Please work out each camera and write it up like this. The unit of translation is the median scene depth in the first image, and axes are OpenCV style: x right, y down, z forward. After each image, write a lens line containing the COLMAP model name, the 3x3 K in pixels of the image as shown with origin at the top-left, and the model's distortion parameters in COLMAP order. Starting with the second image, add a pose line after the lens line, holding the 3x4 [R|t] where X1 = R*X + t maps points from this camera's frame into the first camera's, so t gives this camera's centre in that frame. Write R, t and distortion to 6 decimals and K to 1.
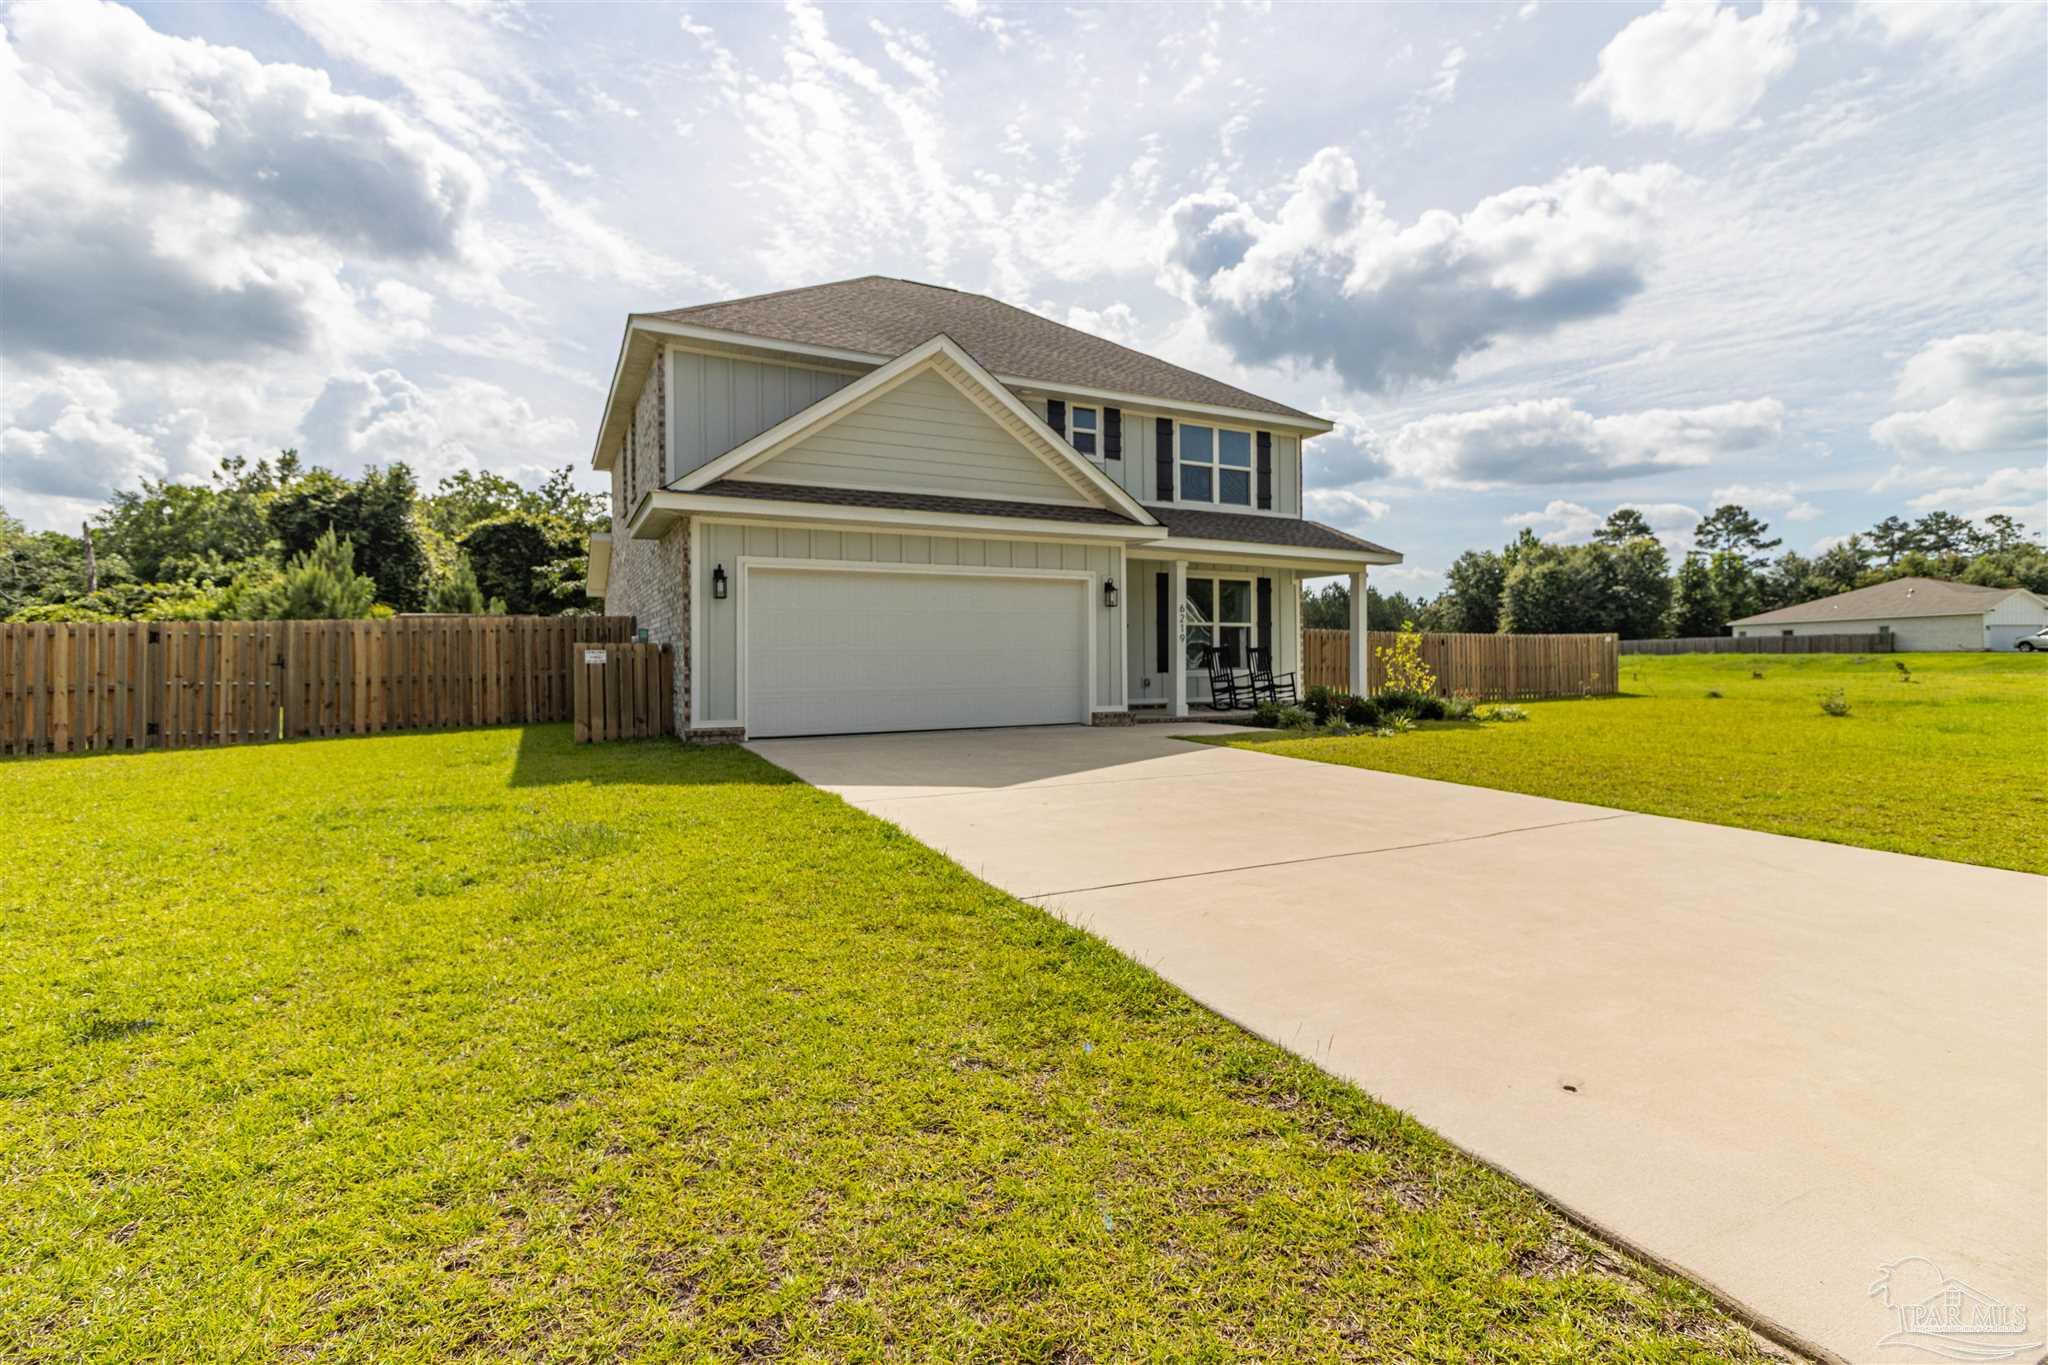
lens RADIAL K [[945.9, 0, 1019.7], [0, 945.9, 677.1], [0, 0, 1]] dist [0.003888, 0.000095]
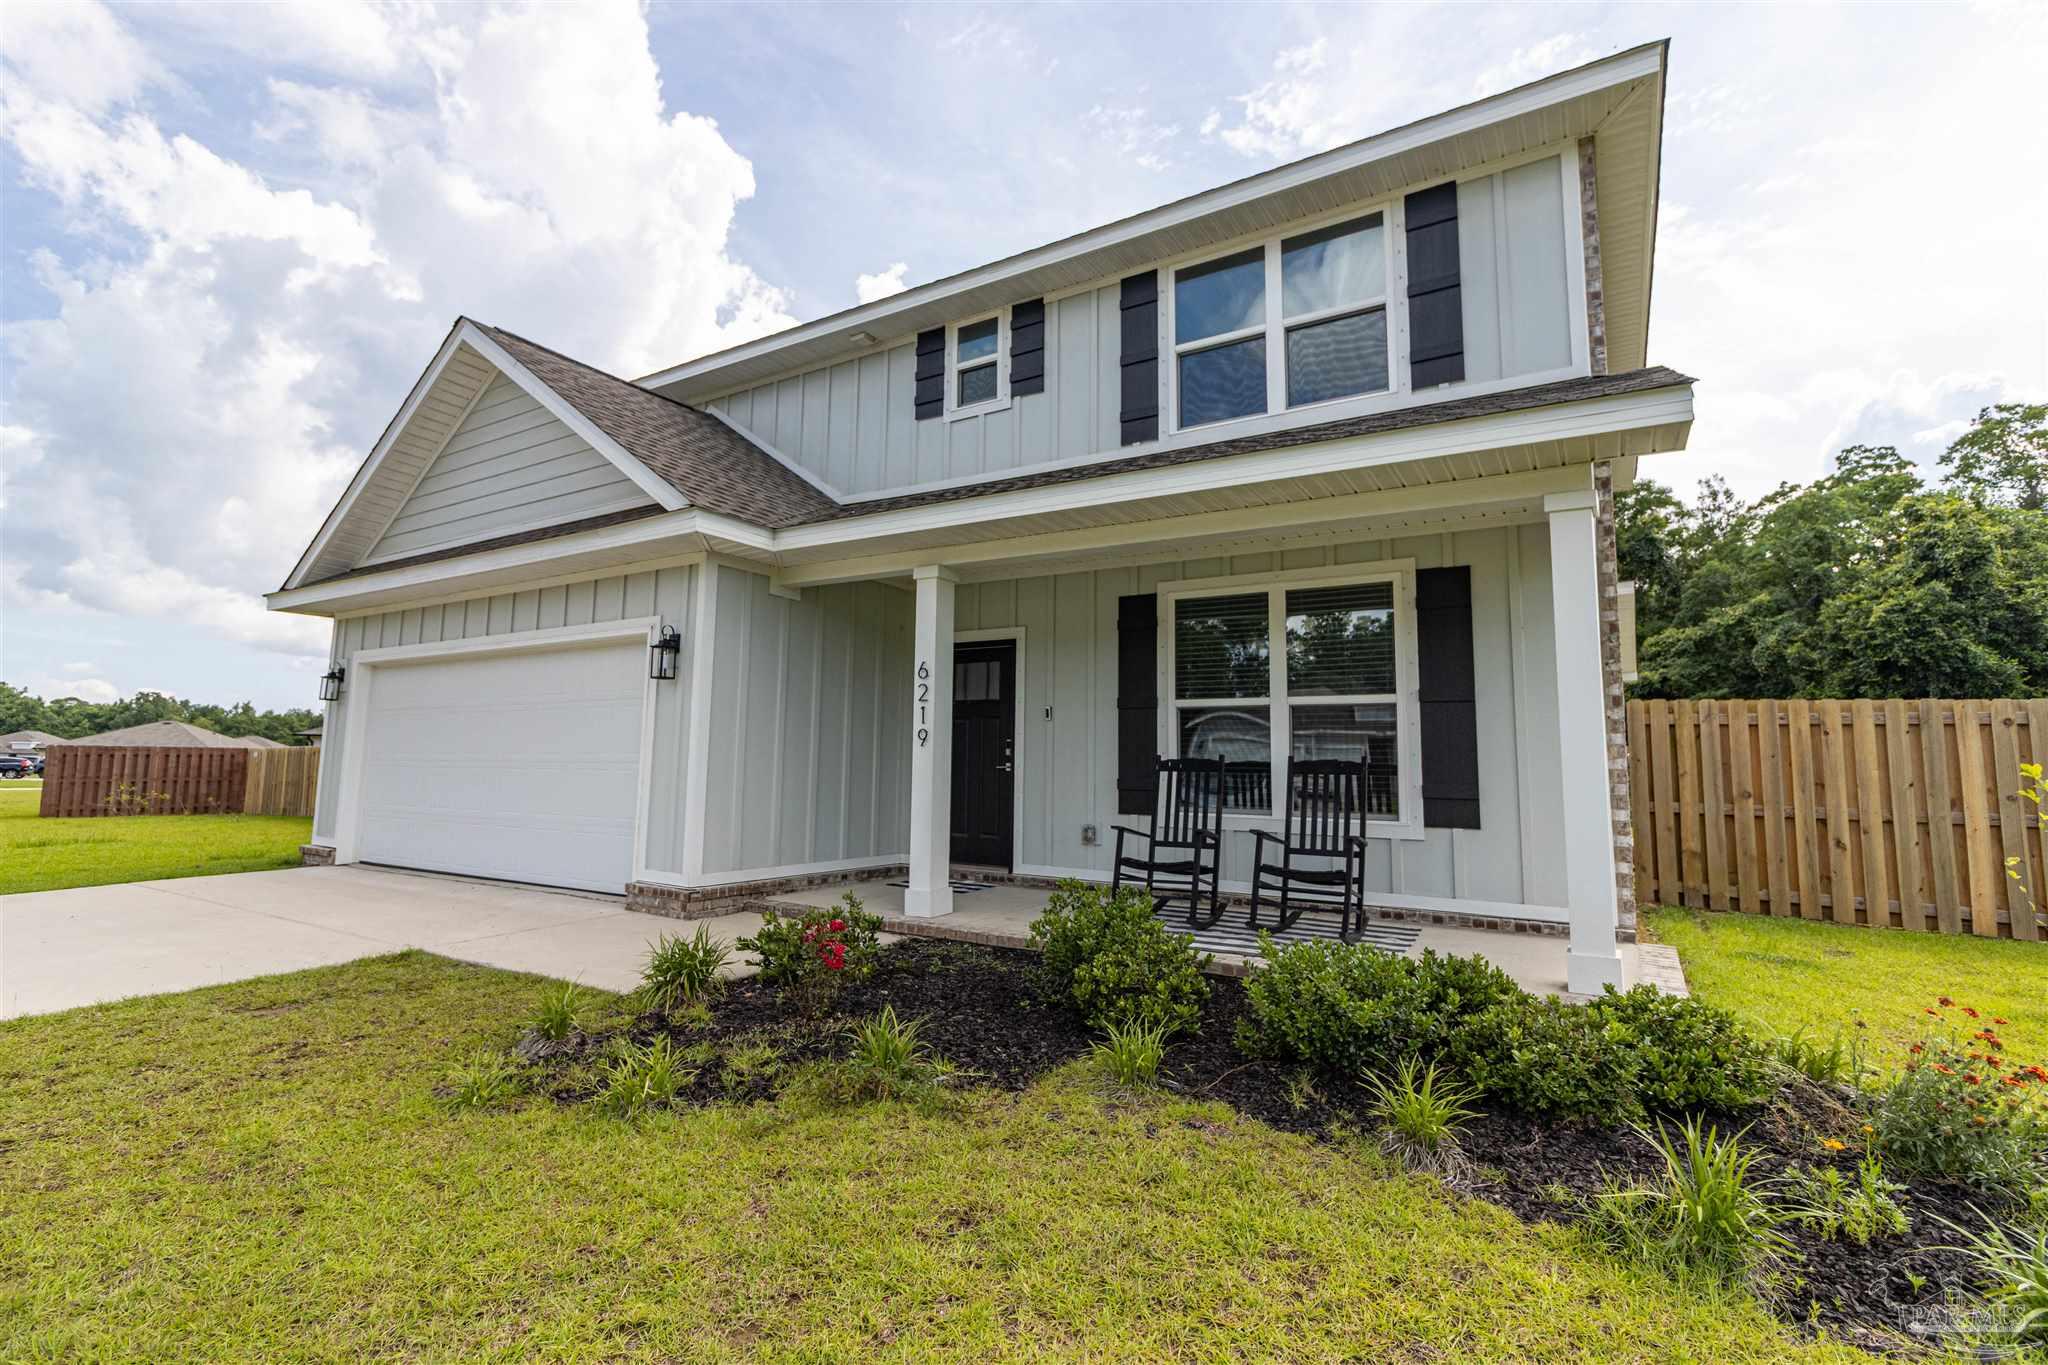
lens RADIAL K [[945.9, 0, 1019.7], [0, 945.9, 677.1], [0, 0, 1]] dist [0.003888, 0.000095]
pose [[0.504114, -0.067923, -0.860962, 0.488281], [-0.028973, 0.995011, -0.095463, -0.023664], [0.863151, 0.073069, 0.499631, 0.683465]]
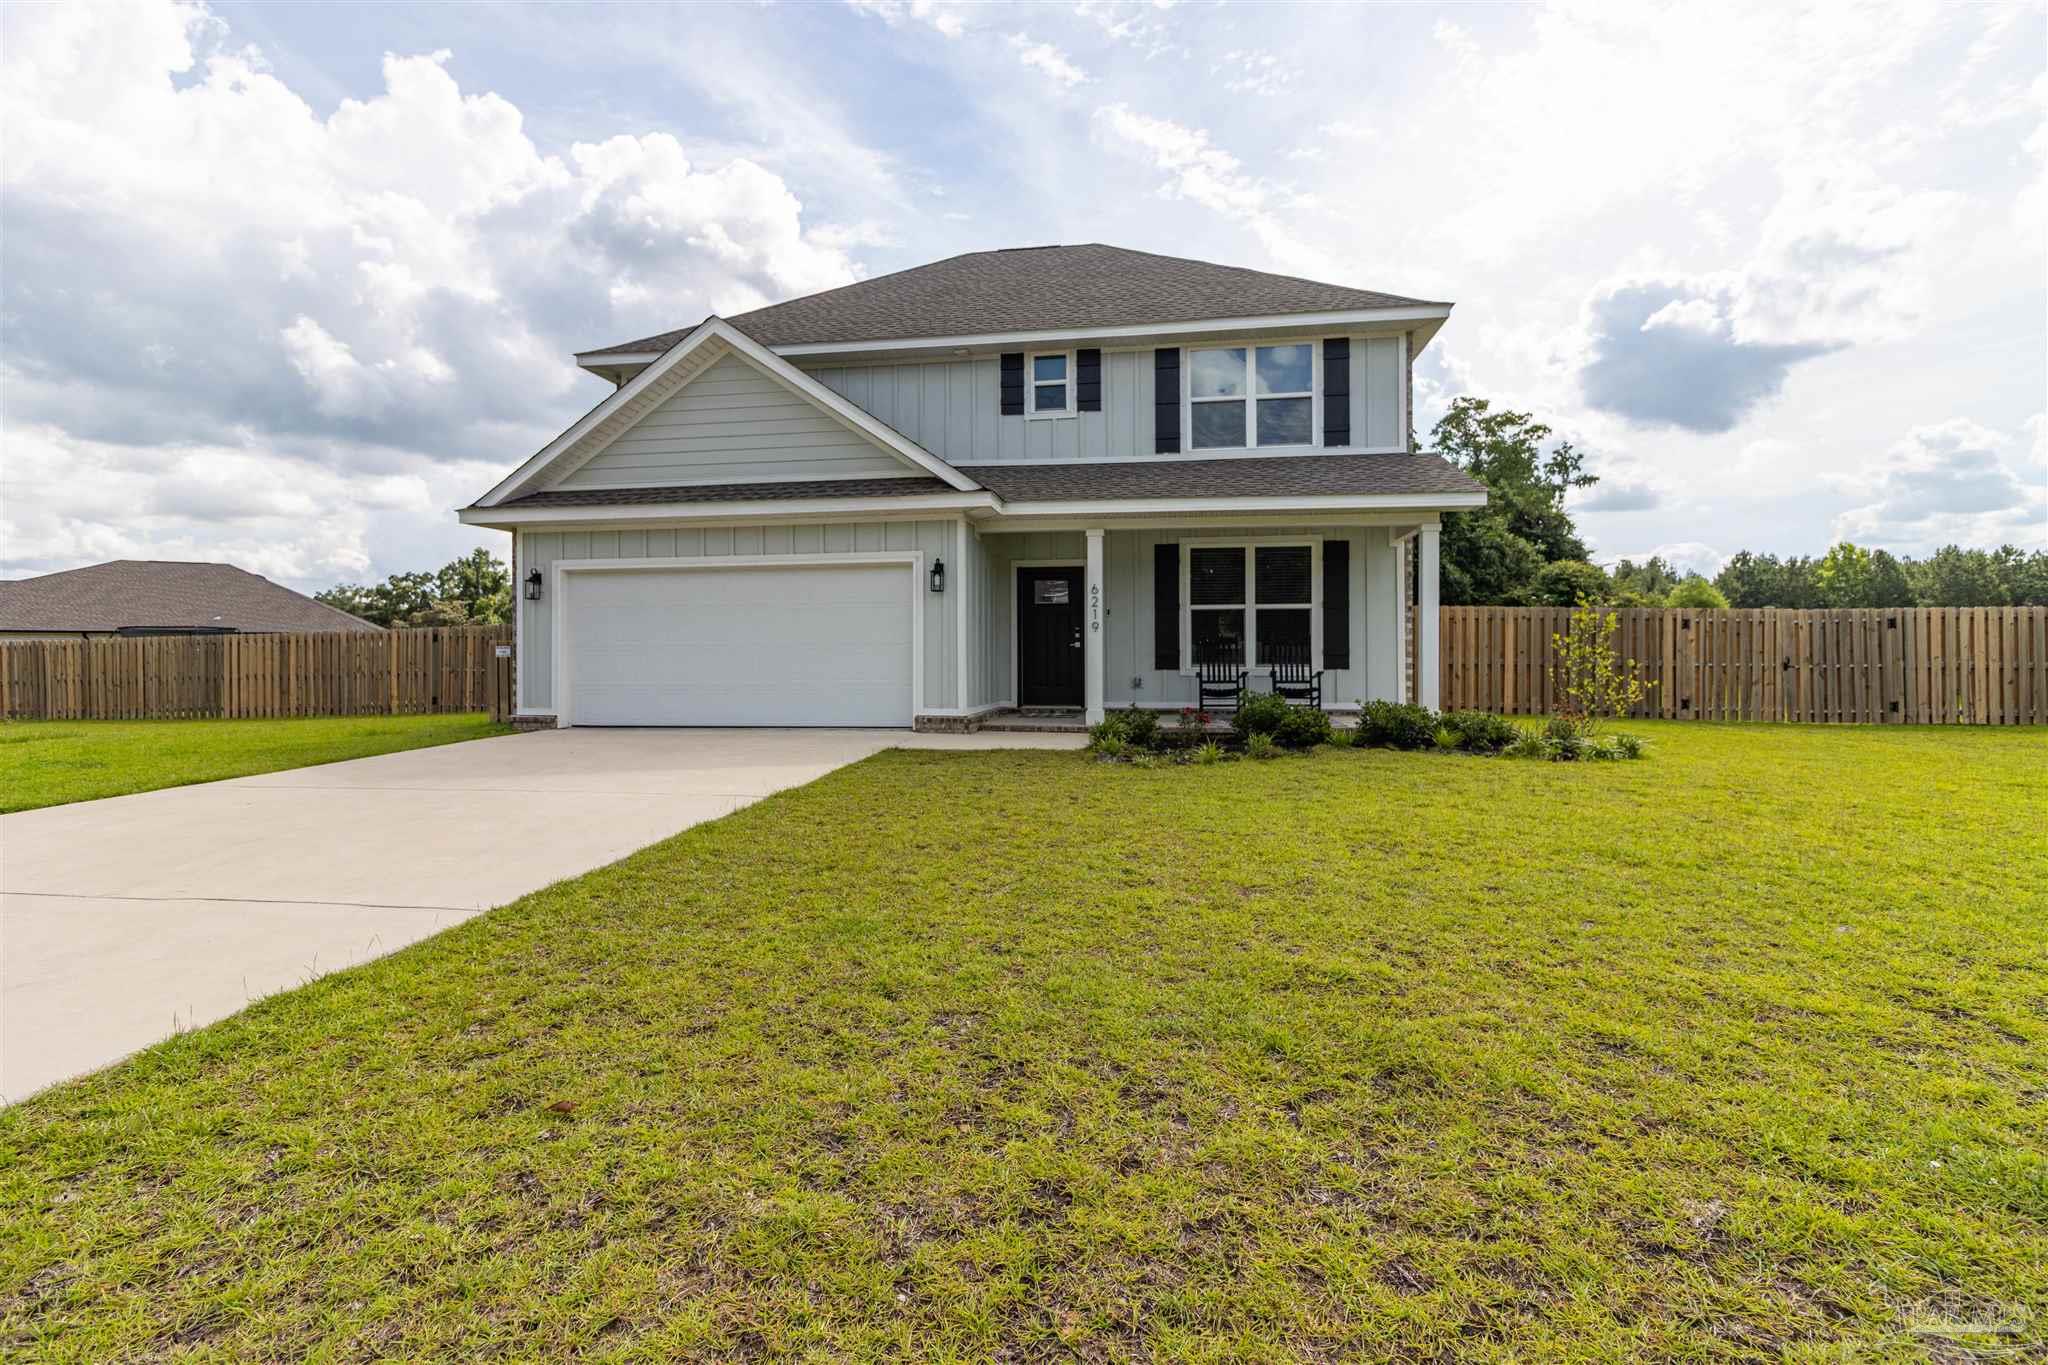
lens RADIAL K [[945.9, 0, 1019.7], [0, 945.9, 677.1], [0, 0, 1]] dist [0.003888, 0.000095]
pose [[0.802291, 0.015784, -0.596724, 0.499925], [-0.009712, 0.999863, 0.013390, -0.007533], [0.596854, -0.004947, 0.802335, 0.273071]]
